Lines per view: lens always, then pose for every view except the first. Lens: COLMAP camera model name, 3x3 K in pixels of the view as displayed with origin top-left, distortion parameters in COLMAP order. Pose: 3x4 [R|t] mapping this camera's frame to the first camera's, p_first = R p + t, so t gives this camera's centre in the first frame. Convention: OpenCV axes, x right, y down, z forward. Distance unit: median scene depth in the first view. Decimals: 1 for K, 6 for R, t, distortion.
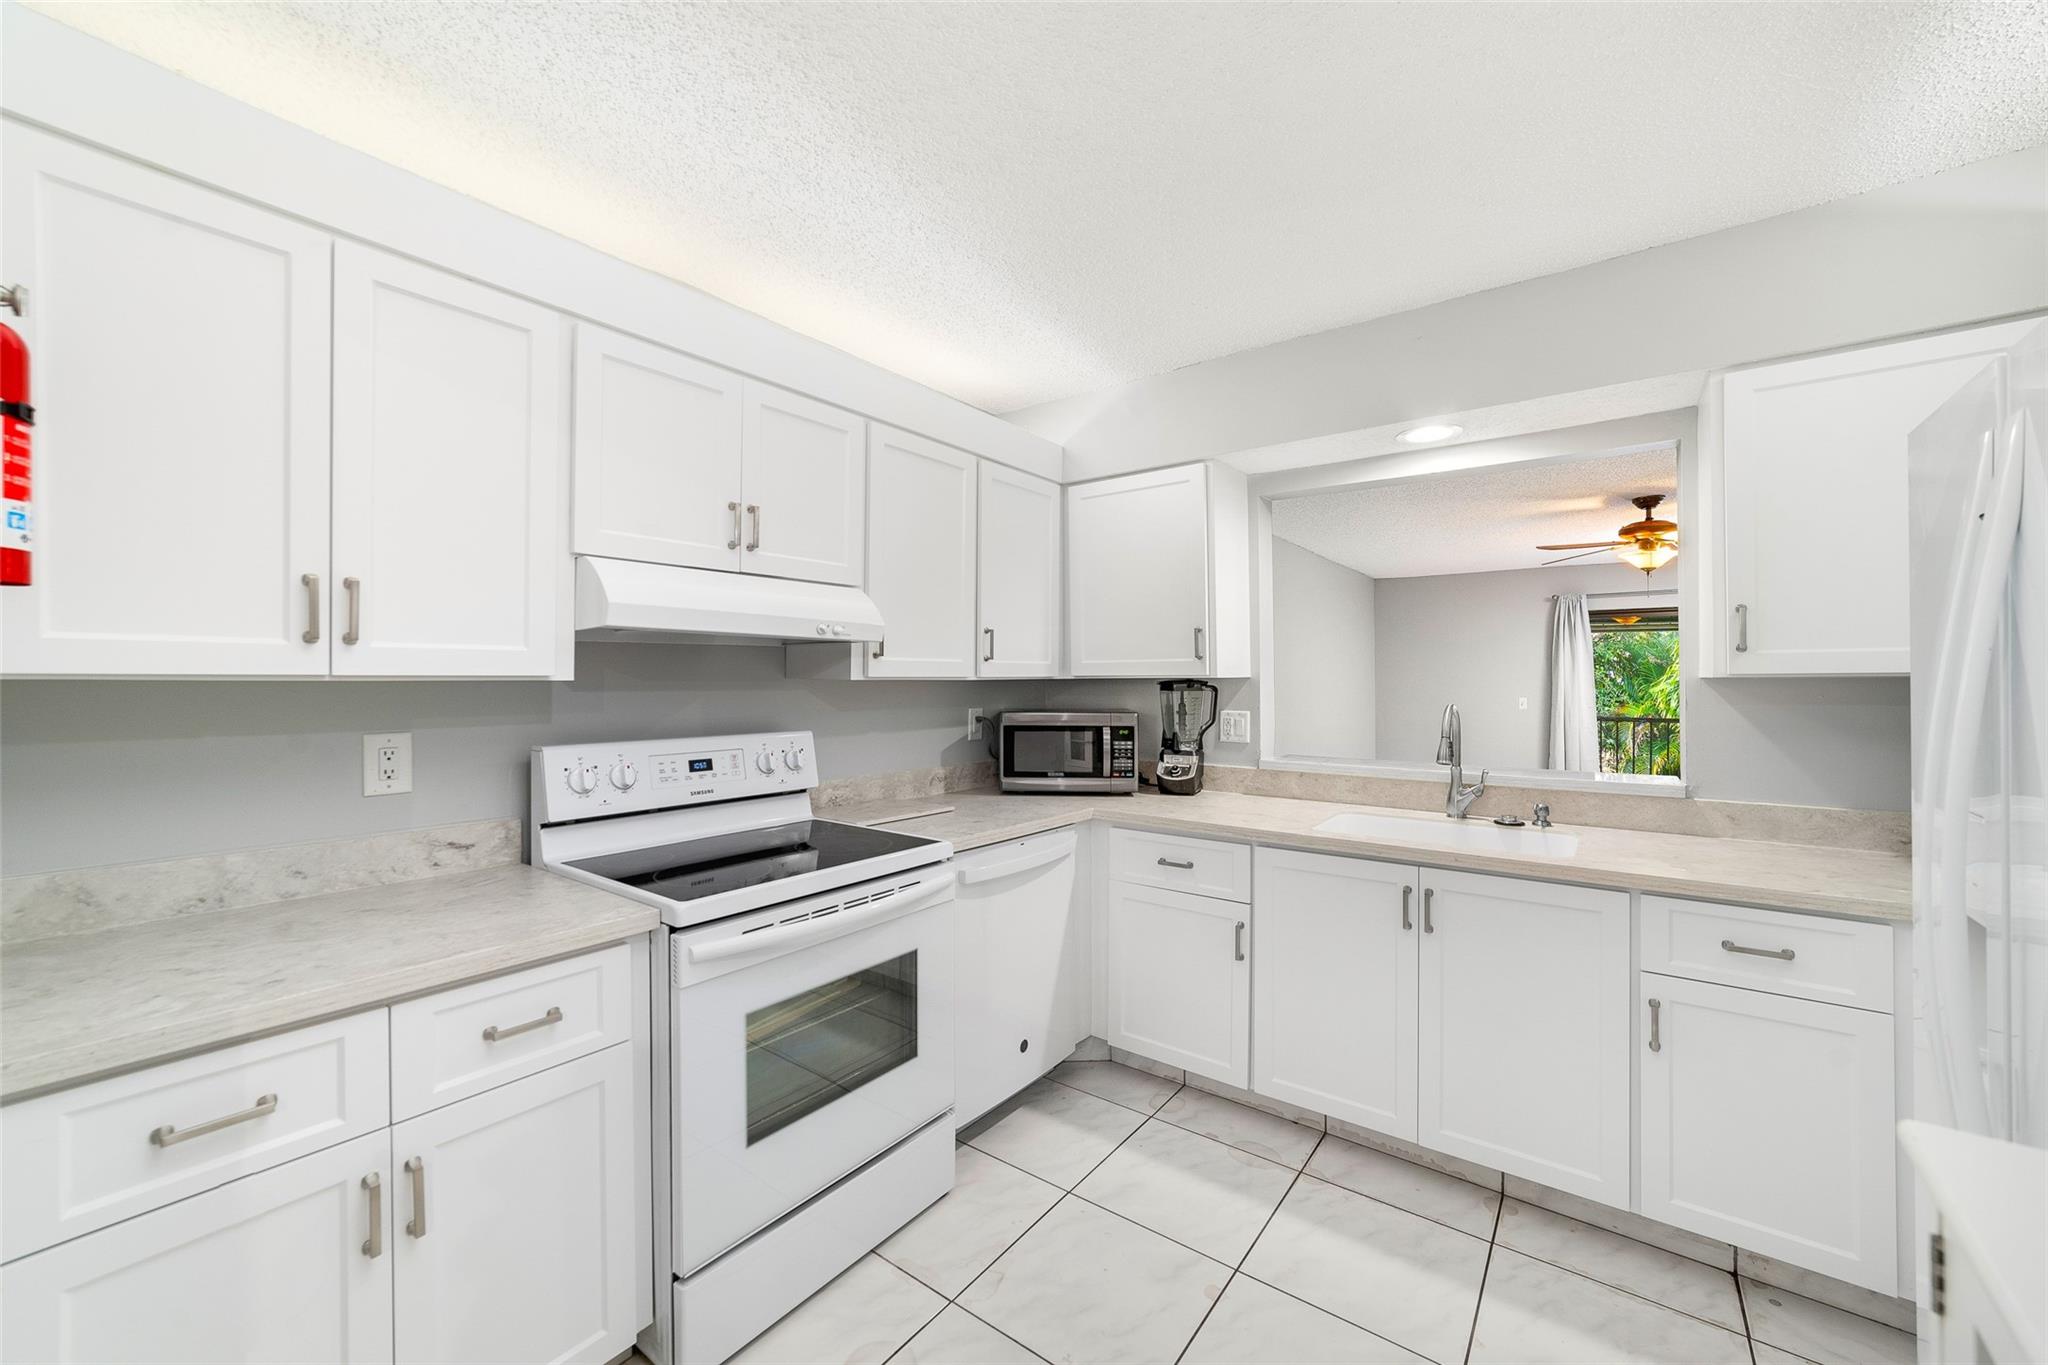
lens RADIAL K [[798.7, 0, 1021.6], [0, 798.7, 672.9], [0, 0, 1]] dist [-0.023265, 0.007923]
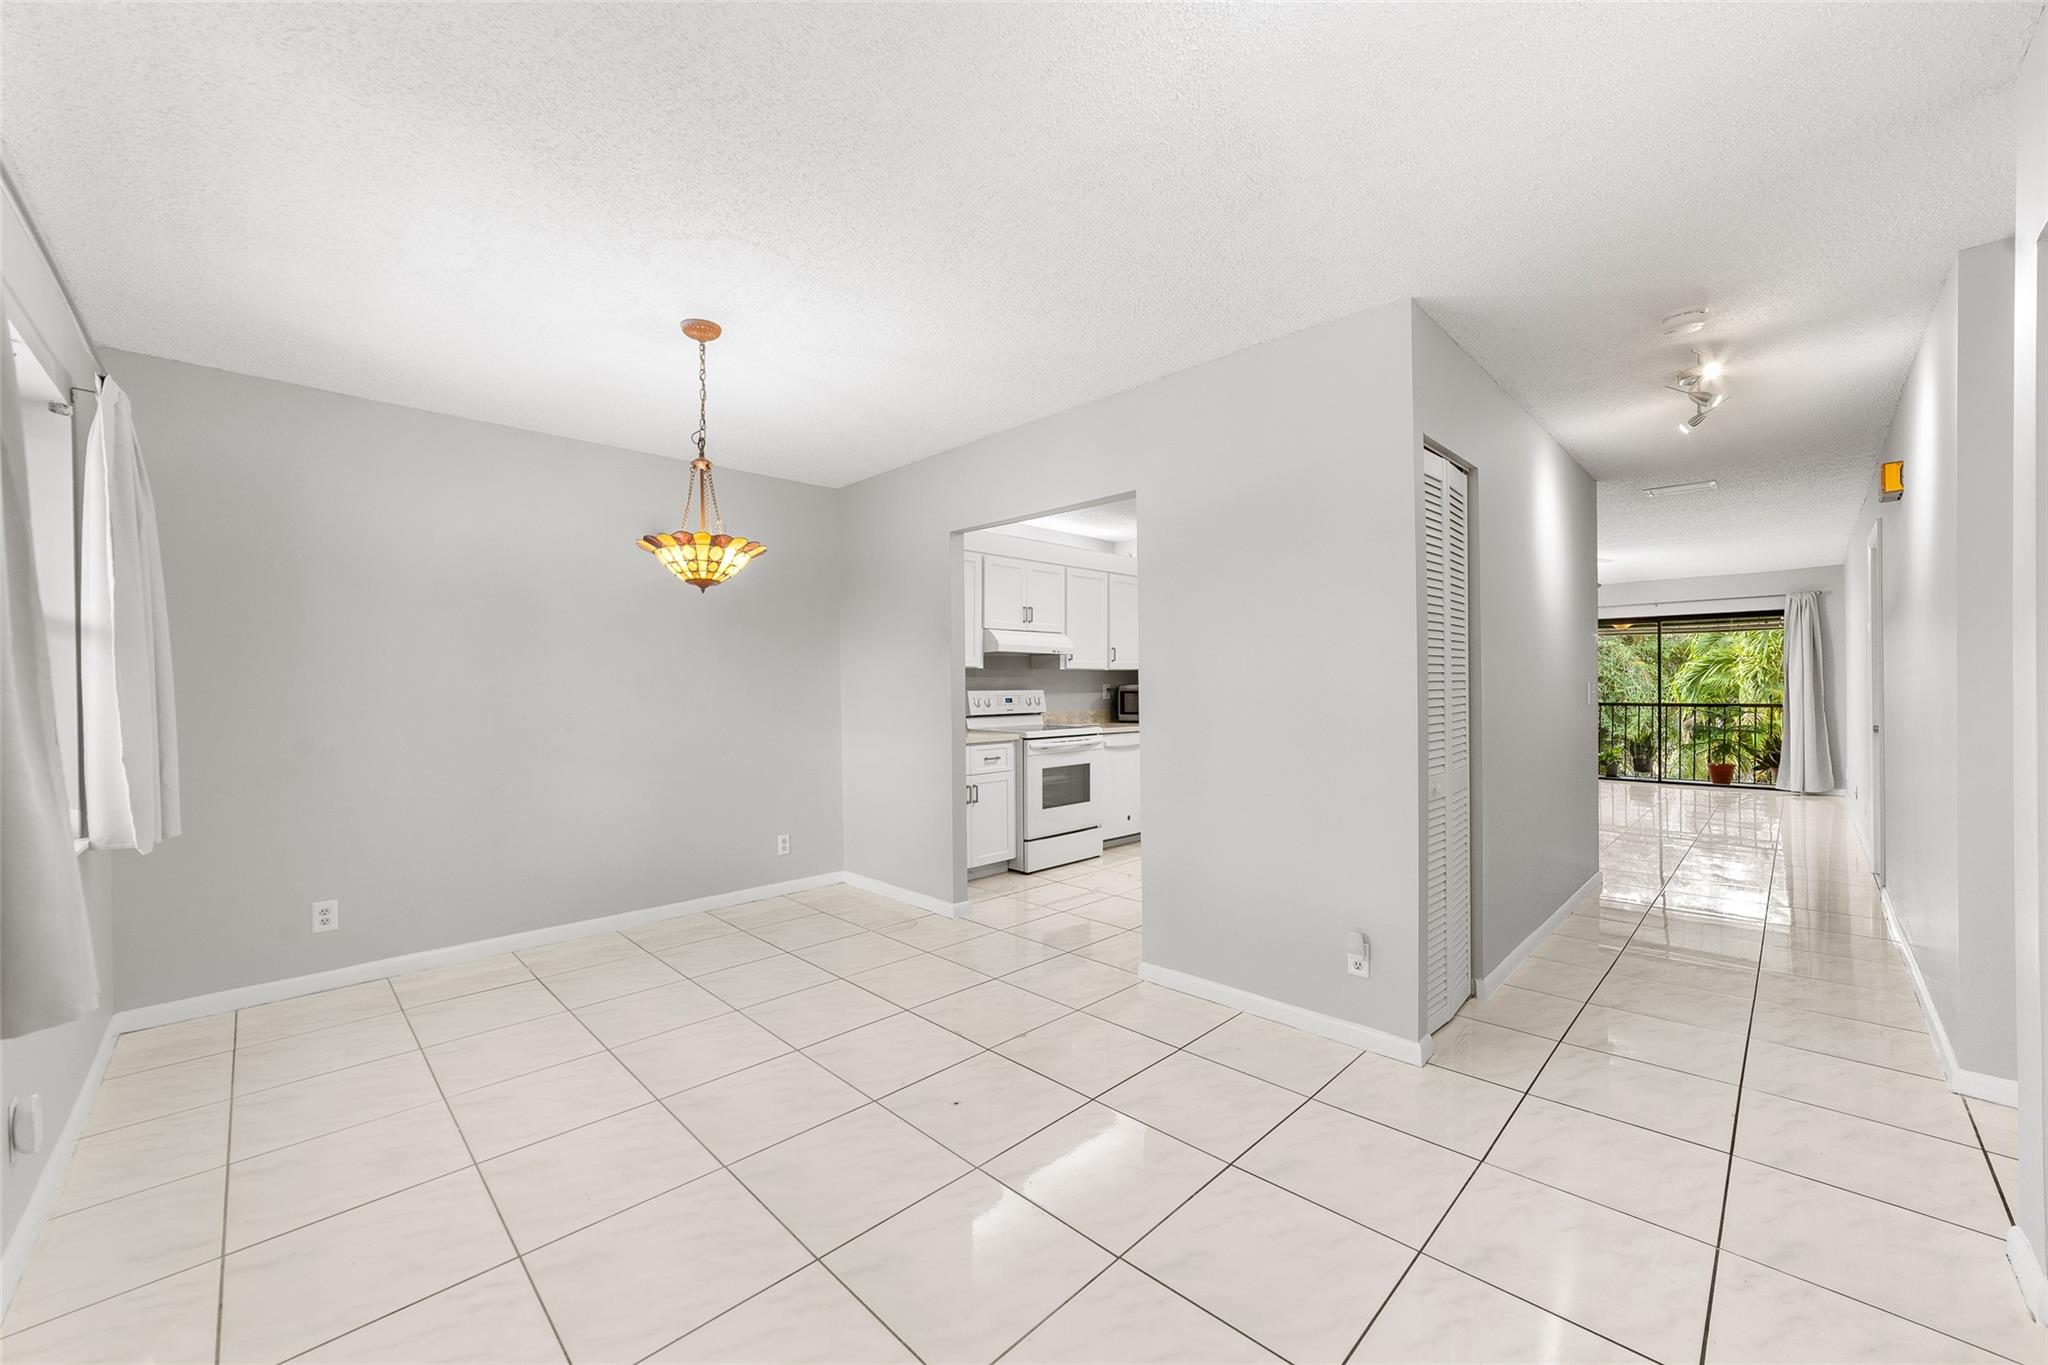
lens RADIAL K [[775.5, 0, 1022.6], [0, 775.5, 690.5], [0, 0, 1]] dist [0.000563, 0.000119]
pose [[0.989647, -0.007040, -0.143349, 0.022916], [0.008930, 0.999881, 0.012543, 0.044074], [0.143243, -0.013693, 0.989593, -1.469333]]
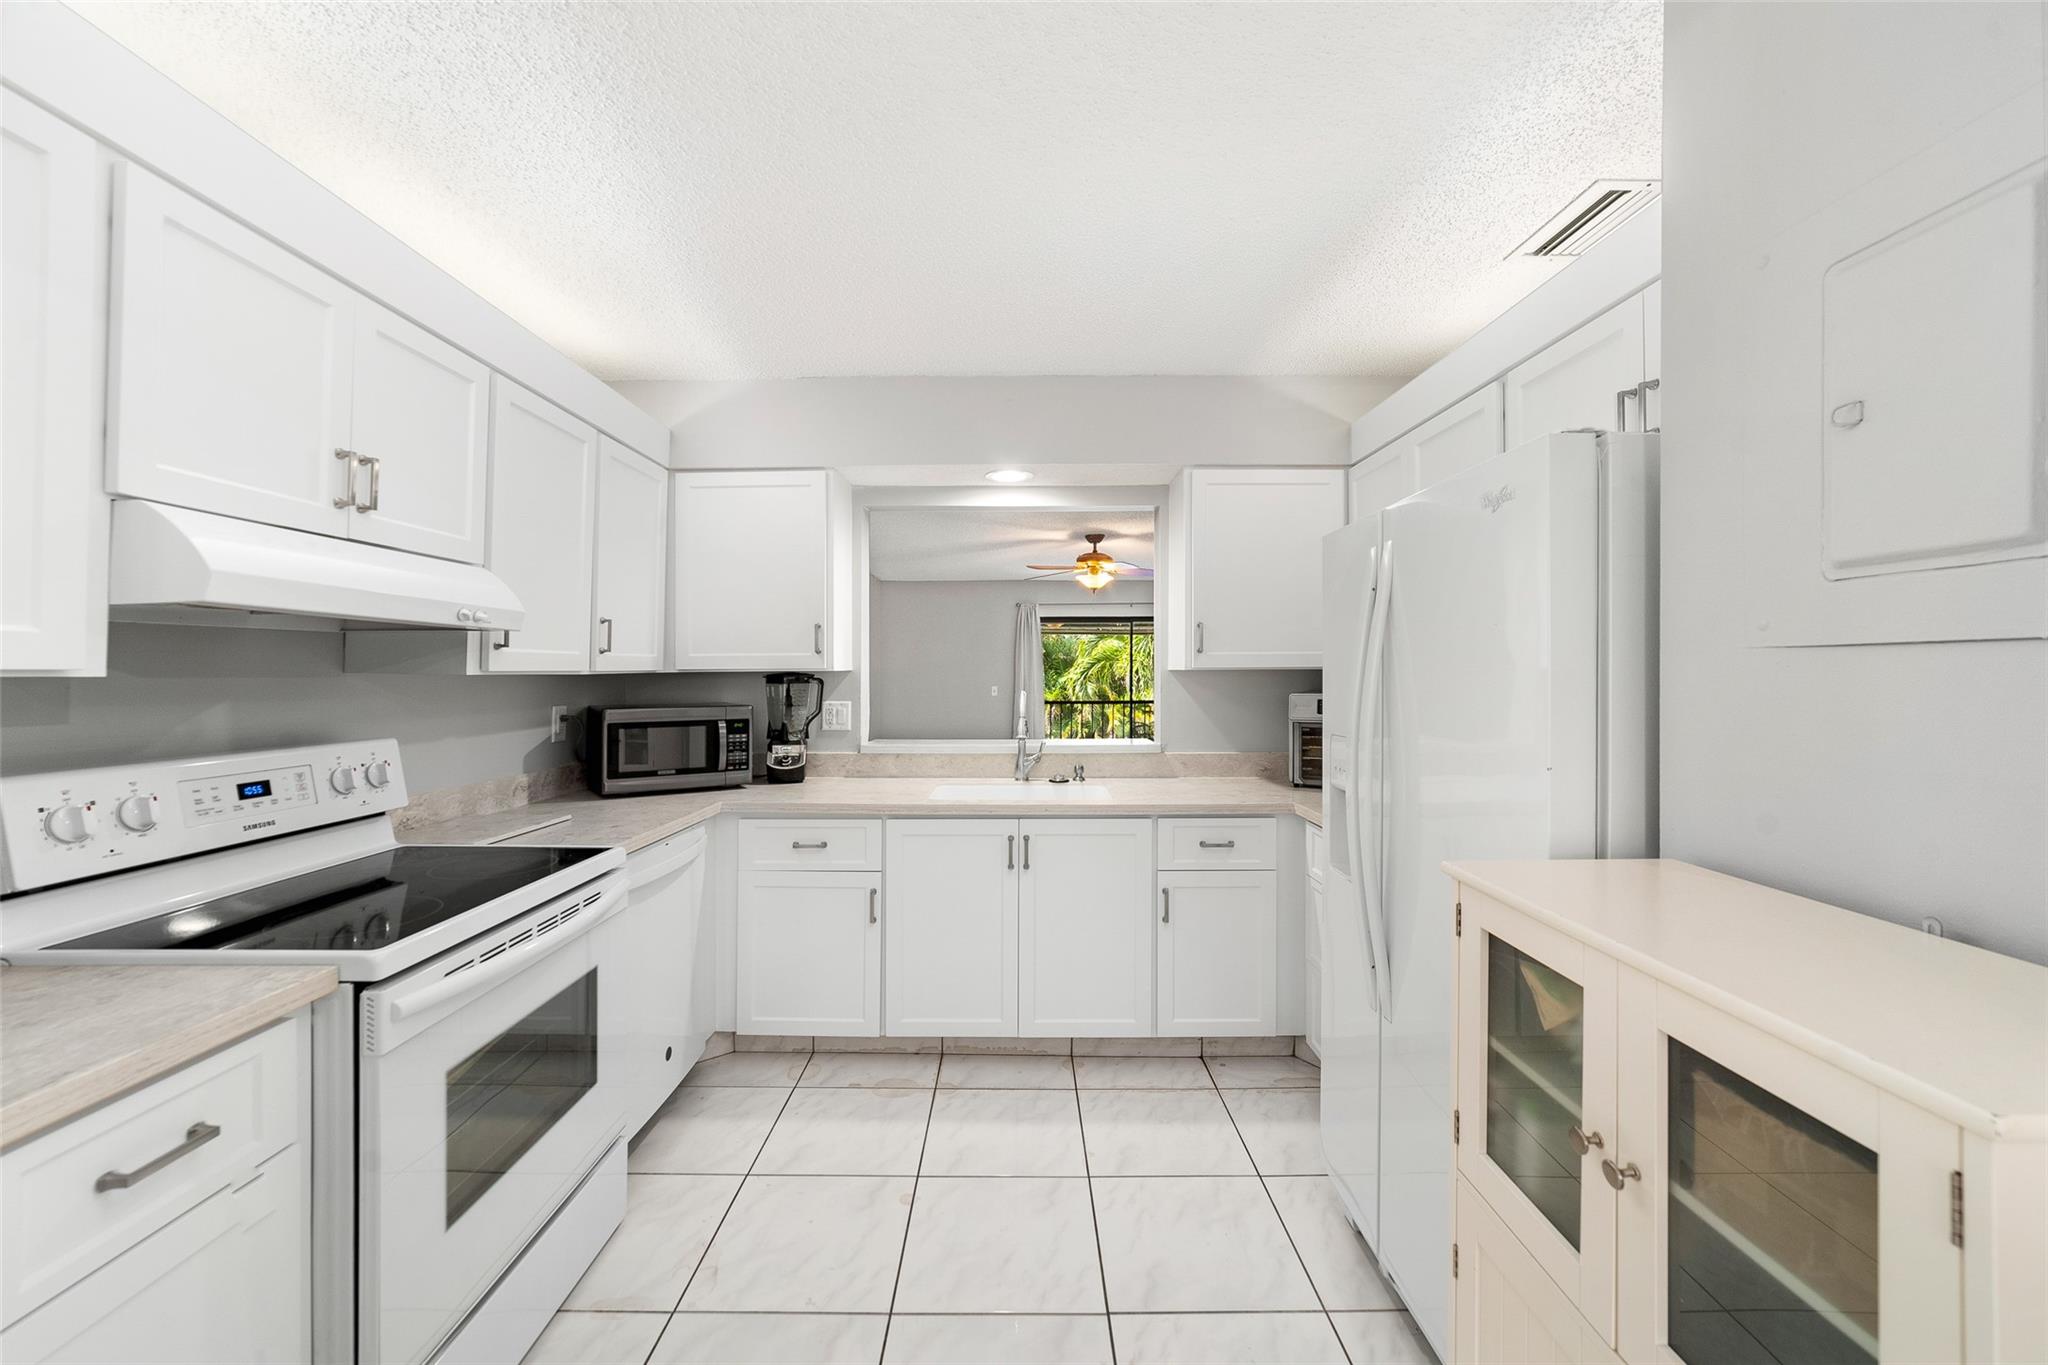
lens RADIAL K [[798.7, 0, 1021.6], [0, 798.7, 672.9], [0, 0, 1]] dist [-0.023265, 0.007923]
pose [[0.799038, -0.004207, 0.601266, -0.243964], [-0.001063, 0.999964, 0.008409, -0.000604], [-0.601280, -0.007359, 0.799005, -0.021530]]
